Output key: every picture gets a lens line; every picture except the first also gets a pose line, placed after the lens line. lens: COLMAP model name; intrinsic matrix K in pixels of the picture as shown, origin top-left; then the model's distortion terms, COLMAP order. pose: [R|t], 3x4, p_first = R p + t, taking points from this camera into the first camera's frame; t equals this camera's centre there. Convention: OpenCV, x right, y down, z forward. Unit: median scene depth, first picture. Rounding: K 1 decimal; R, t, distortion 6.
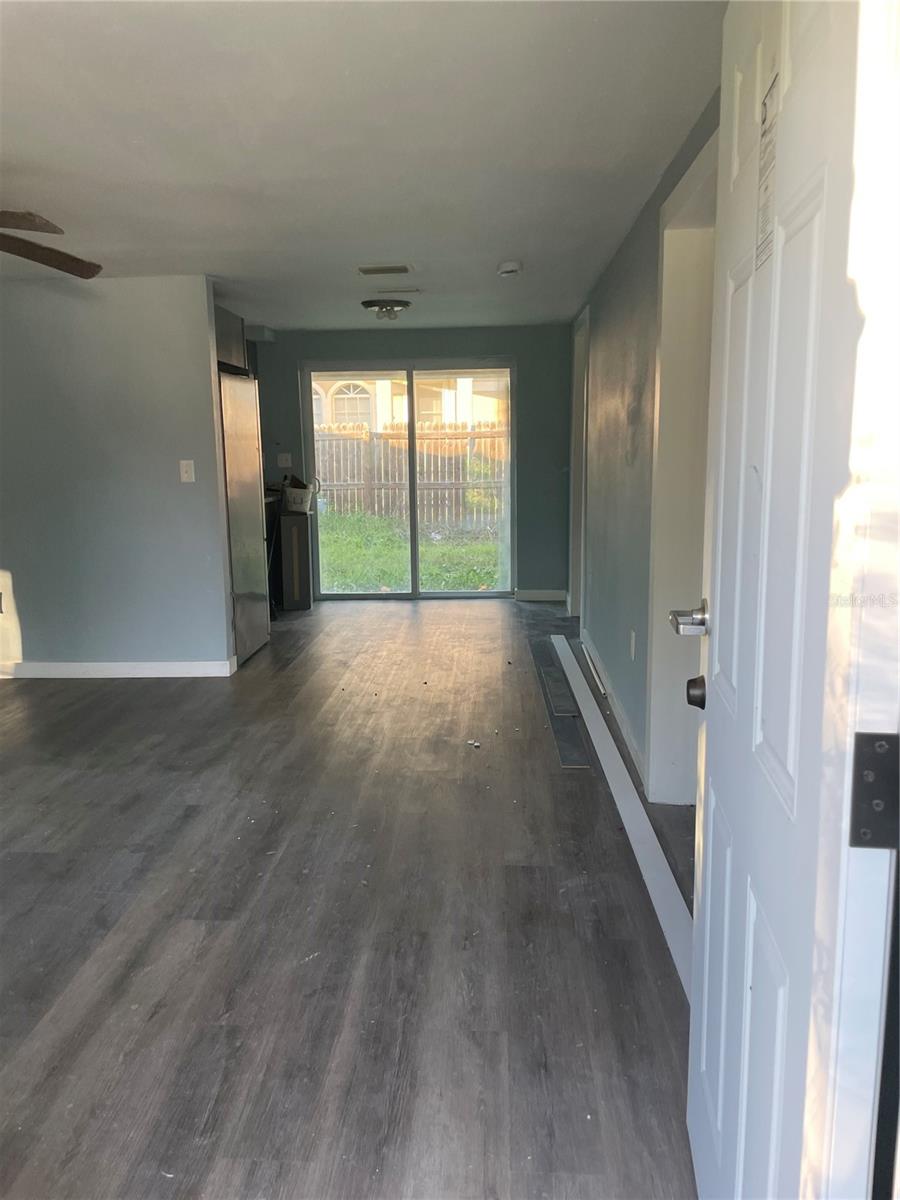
lens RADIAL K [[918.5, 0, 442.1], [0, 918.5, 589.4], [0, 0, 1]] dist [0.062583, -0.054579]
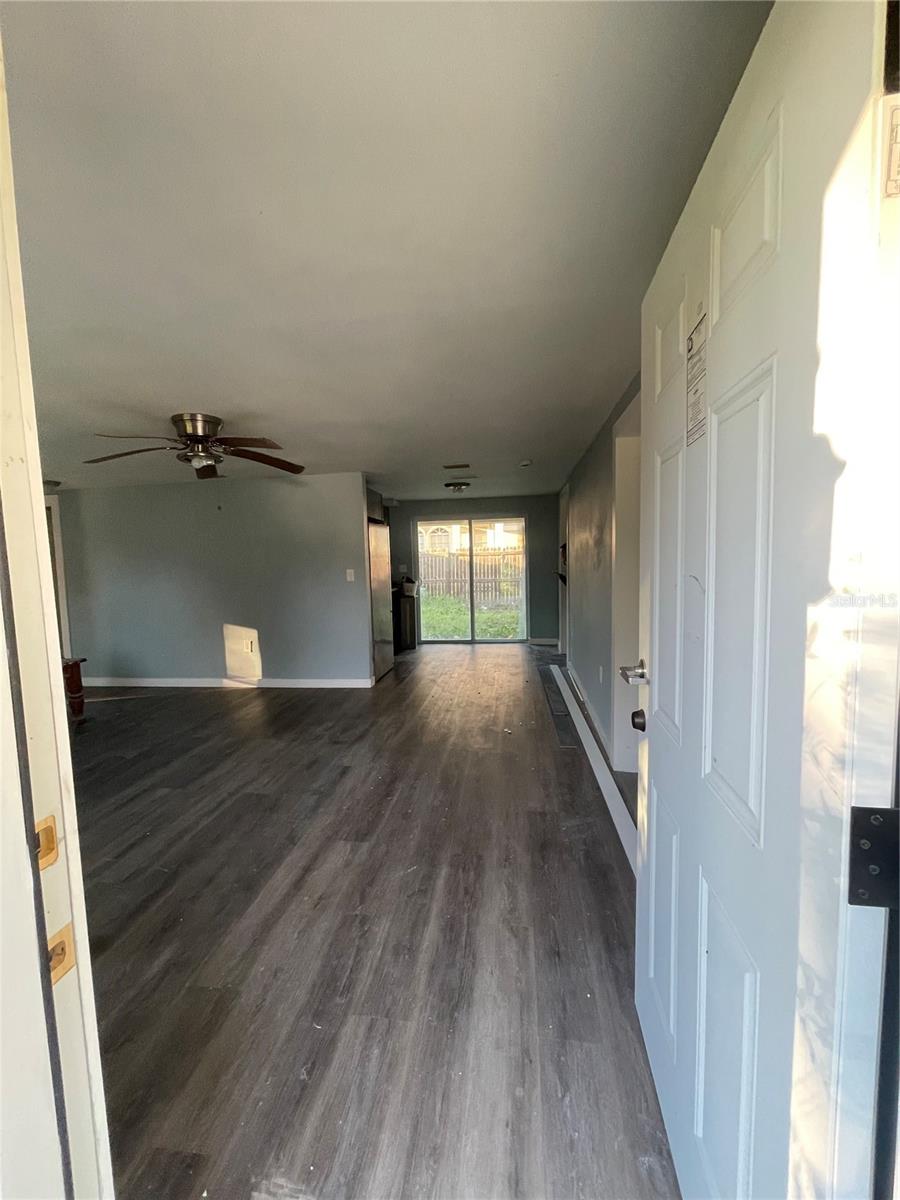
lens RADIAL K [[486.7, 0, 451.1], [0, 486.7, 596.9], [0, 0, 1]] dist [-0.002885, 0.001221]
pose [[0.997260, -0.004995, -0.073803, -0.003613], [-0.000754, 0.996979, -0.077662, -0.014675], [0.073968, 0.077505, 0.994244, 0.077505]]
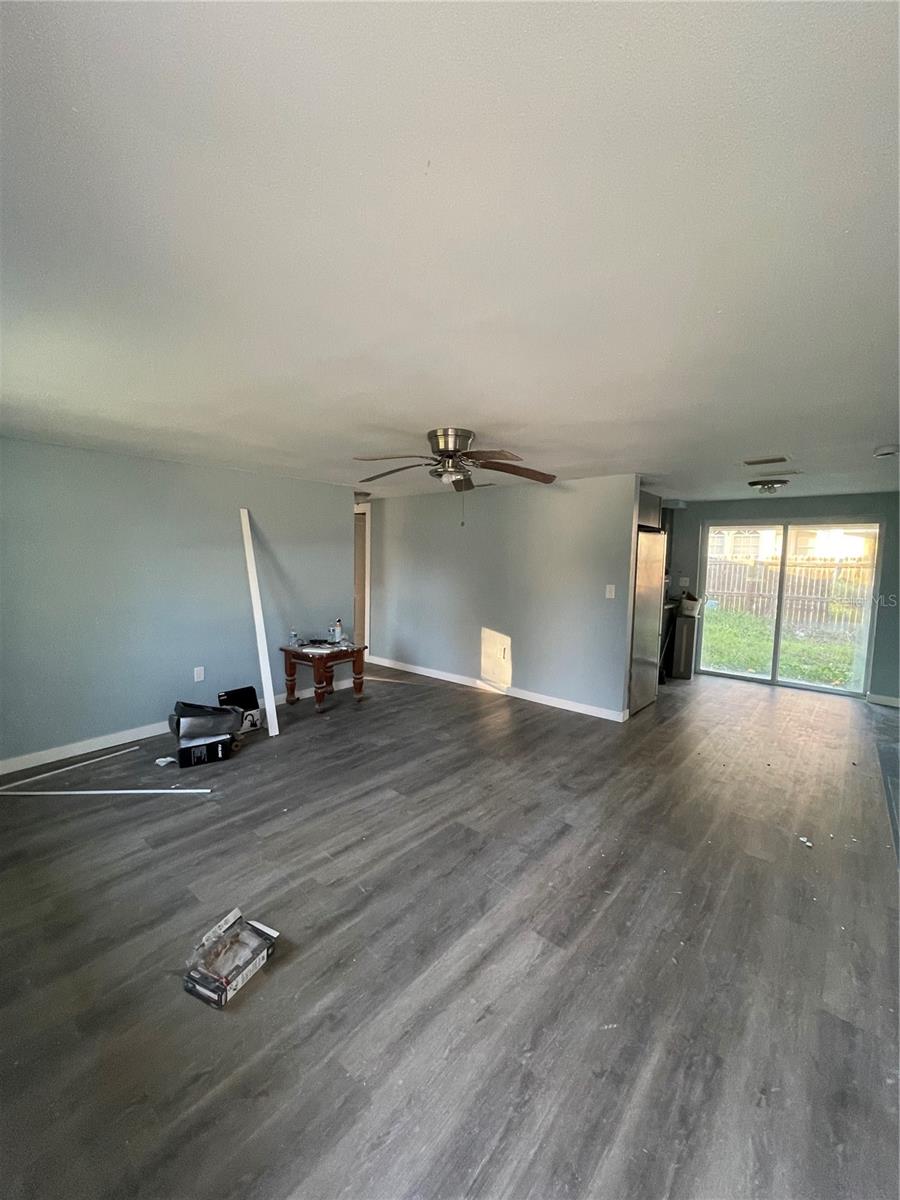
lens RADIAL K [[486.7, 0, 451.5], [0, 486.7, 593.7], [0, 0, 1]] dist [-0.002885, 0.001221]
pose [[0.799097, 0.081775, -0.595614, 0.019586], [-0.128209, 0.991096, -0.035937, -0.087065], [0.587372, 0.105080, 0.802466, 0.222143]]
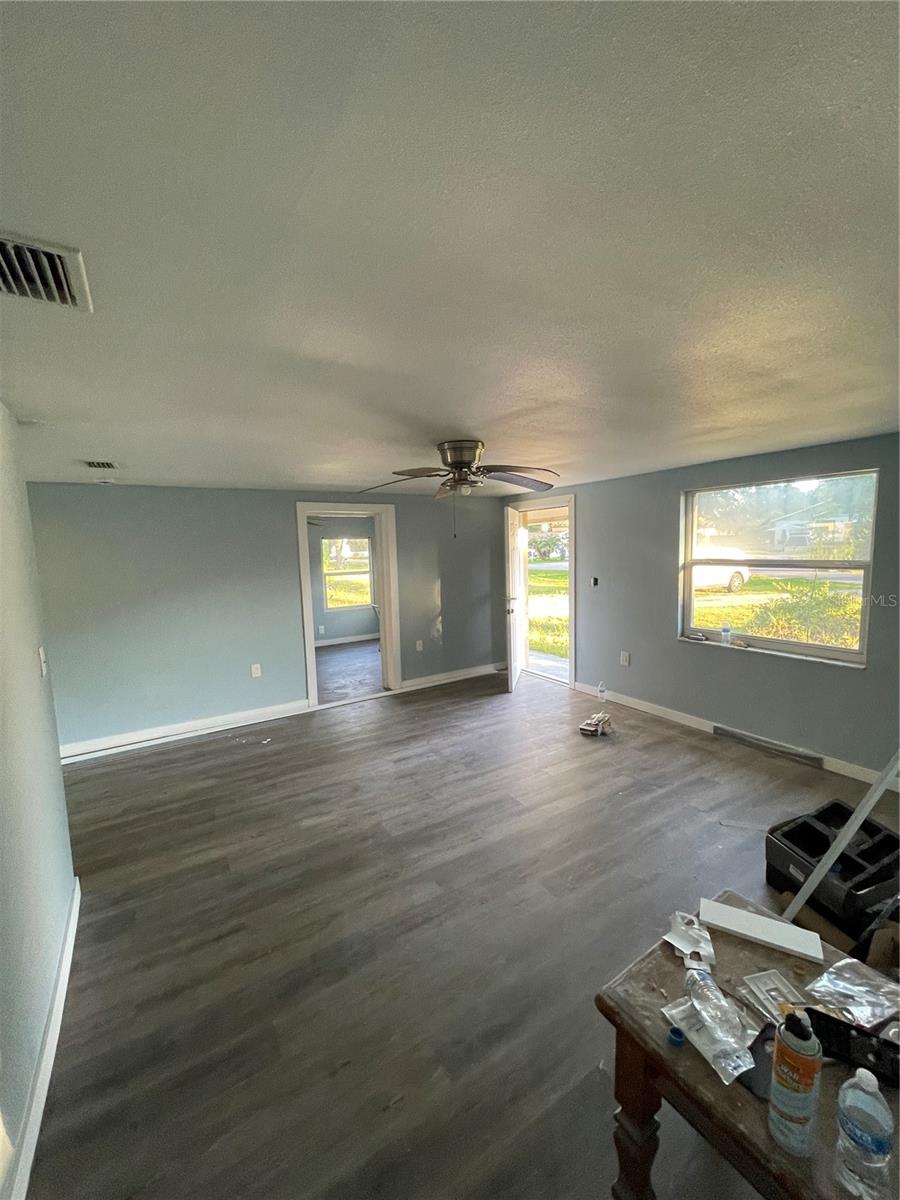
lens RADIAL K [[486.7, 0, 454.3], [0, 486.7, 598.1], [0, 0, 1]] dist [-0.002885, 0.001221]
pose [[-0.591010, -0.056489, 0.804684, -1.211921], [0.166352, 0.967568, 0.190102, -0.299261], [-0.789325, 0.246213, -0.562446, 1.442844]]
